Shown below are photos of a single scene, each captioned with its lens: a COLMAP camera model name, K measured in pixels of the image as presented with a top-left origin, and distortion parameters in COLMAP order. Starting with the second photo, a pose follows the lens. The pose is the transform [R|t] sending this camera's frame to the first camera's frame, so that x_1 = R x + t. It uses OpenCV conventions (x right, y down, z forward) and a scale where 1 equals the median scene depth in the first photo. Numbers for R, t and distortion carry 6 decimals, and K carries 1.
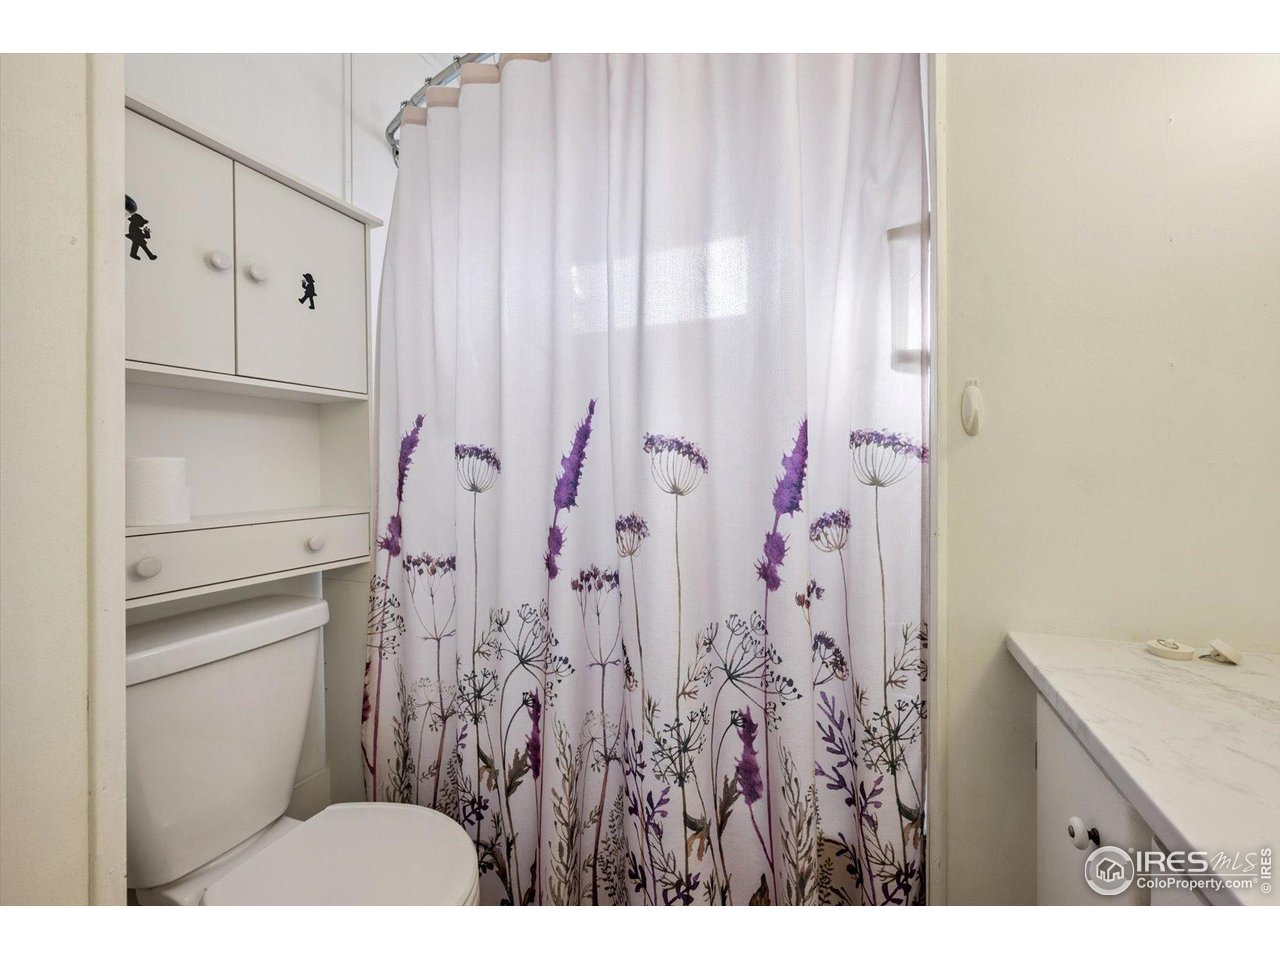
lens RADIAL K [[515.8, 0, 646.0], [0, 515.8, 468.5], [0, 0, 1]] dist [-0.000840, -0.000416]
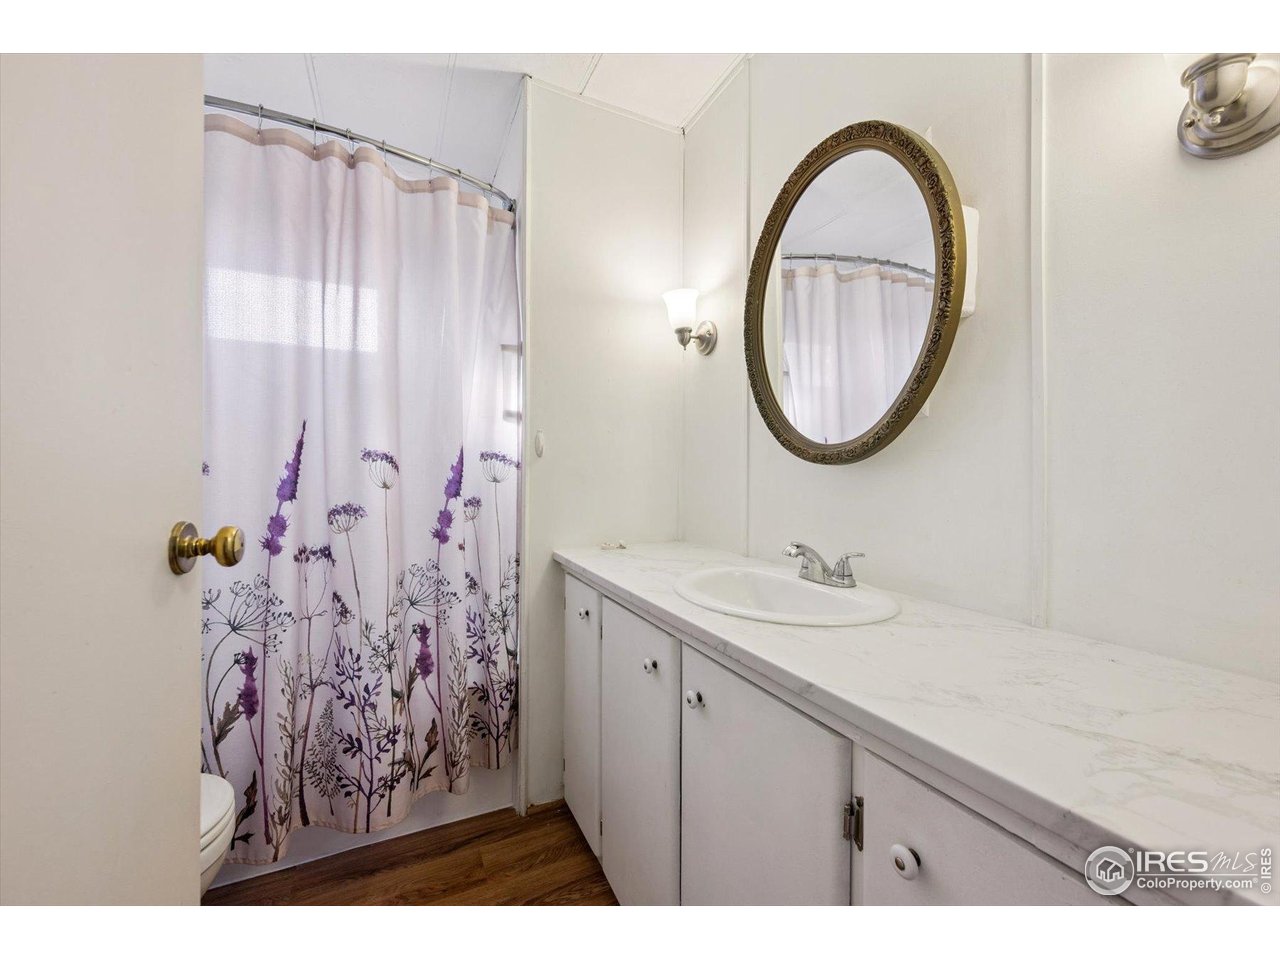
lens RADIAL K [[515.8, 0, 640.6], [0, 515.8, 476.1], [0, 0, 1]] dist [-0.000840, -0.000416]
pose [[0.658675, 0.002430, 0.752424, -0.599838], [-0.003723, 0.999993, 0.000029, 0.009424], [-0.752419, -0.002821, 0.658679, -0.604665]]
